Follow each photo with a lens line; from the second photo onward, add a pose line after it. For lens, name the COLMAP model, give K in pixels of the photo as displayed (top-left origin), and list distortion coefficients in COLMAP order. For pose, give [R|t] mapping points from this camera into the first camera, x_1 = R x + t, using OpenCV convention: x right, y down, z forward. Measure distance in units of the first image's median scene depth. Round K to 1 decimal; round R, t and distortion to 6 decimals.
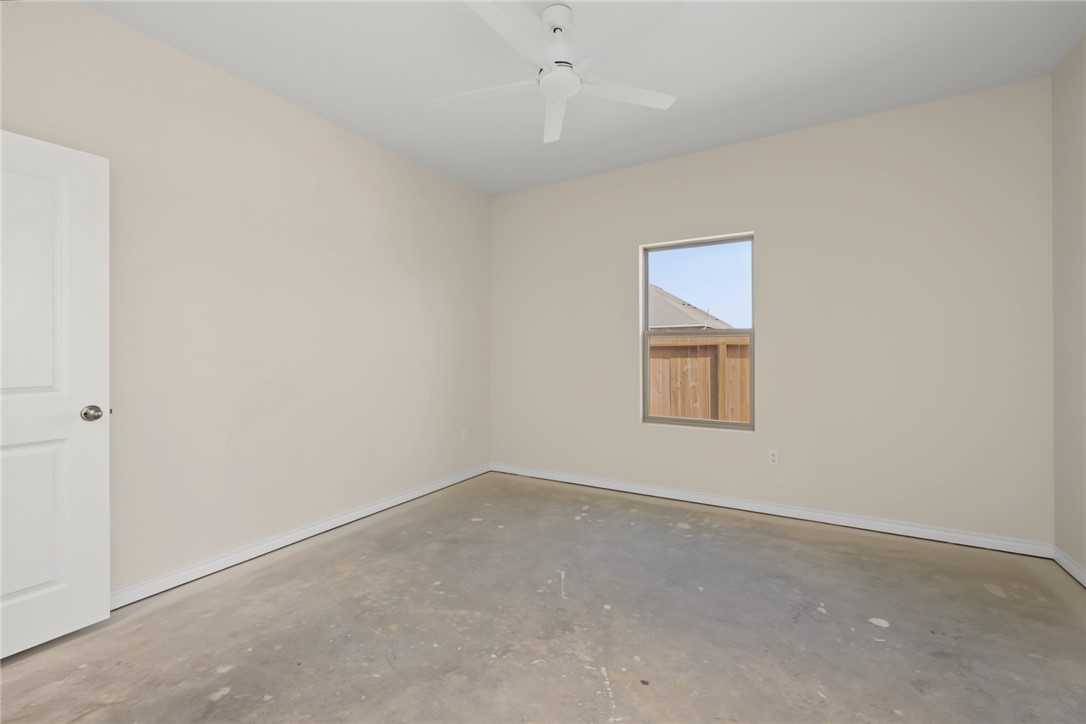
lens RADIAL K [[447.0, 0, 558.6], [0, 447.0, 350.5], [0, 0, 1]] dist [0.001638, 0.000124]
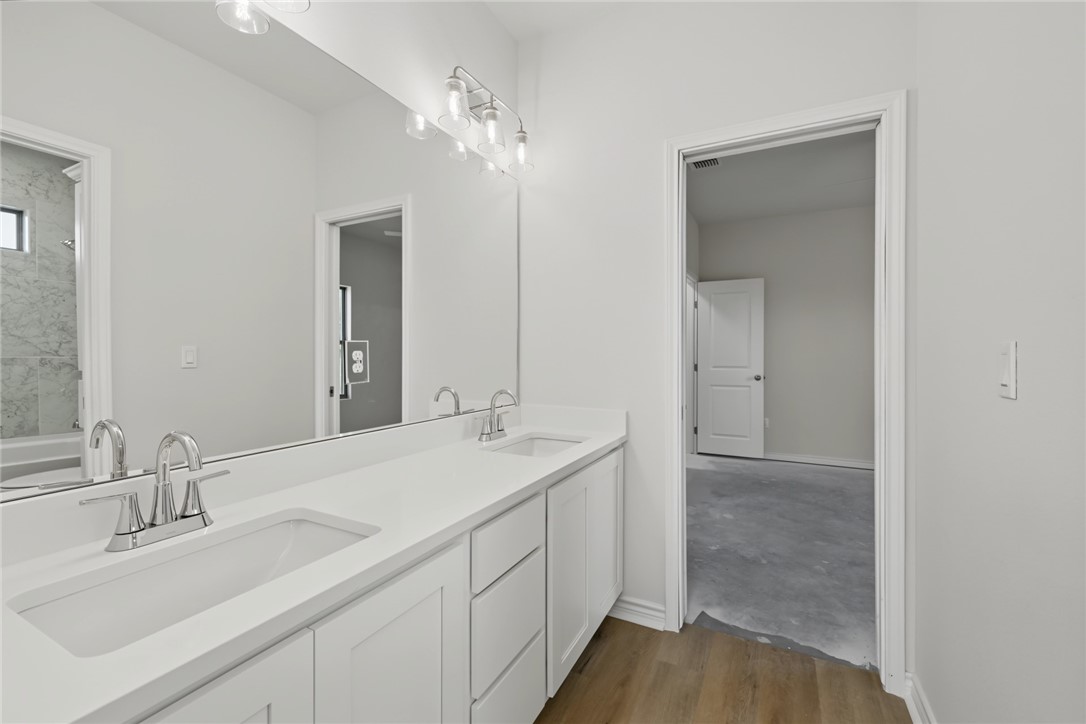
lens RADIAL K [[447.0, 0, 541.5], [0, 447.0, 356.0], [0, 0, 1]] dist [0.001638, 0.000124]
pose [[0.034008, 0.005439, -0.999407, 1.410813], [0.004021, 0.999976, 0.005579, -0.004481], [0.999413, -0.004209, 0.033985, -0.317901]]
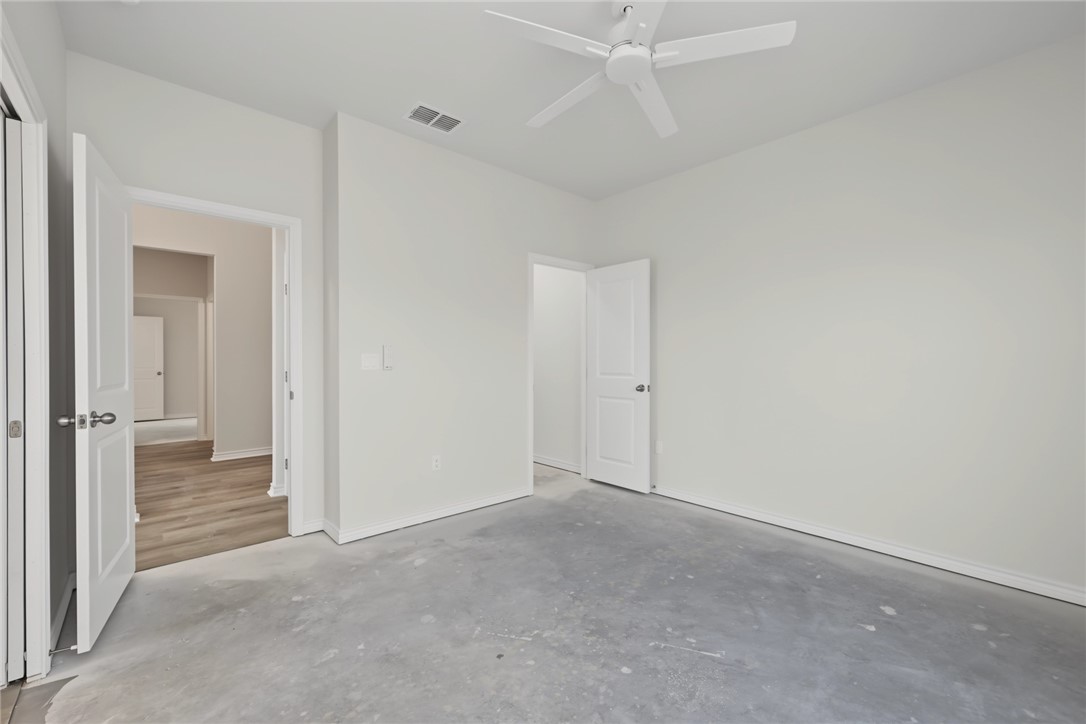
lens RADIAL K [[447.0, 0, 547.1], [0, 447.0, 364.7], [0, 0, 1]] dist [0.001638, 0.000124]
pose [[-0.303074, 0.014247, -0.952860, 0.928251], [0.001933, 0.999895, 0.014336, 0.005880], [0.952965, 0.002503, -0.303070, 1.118453]]
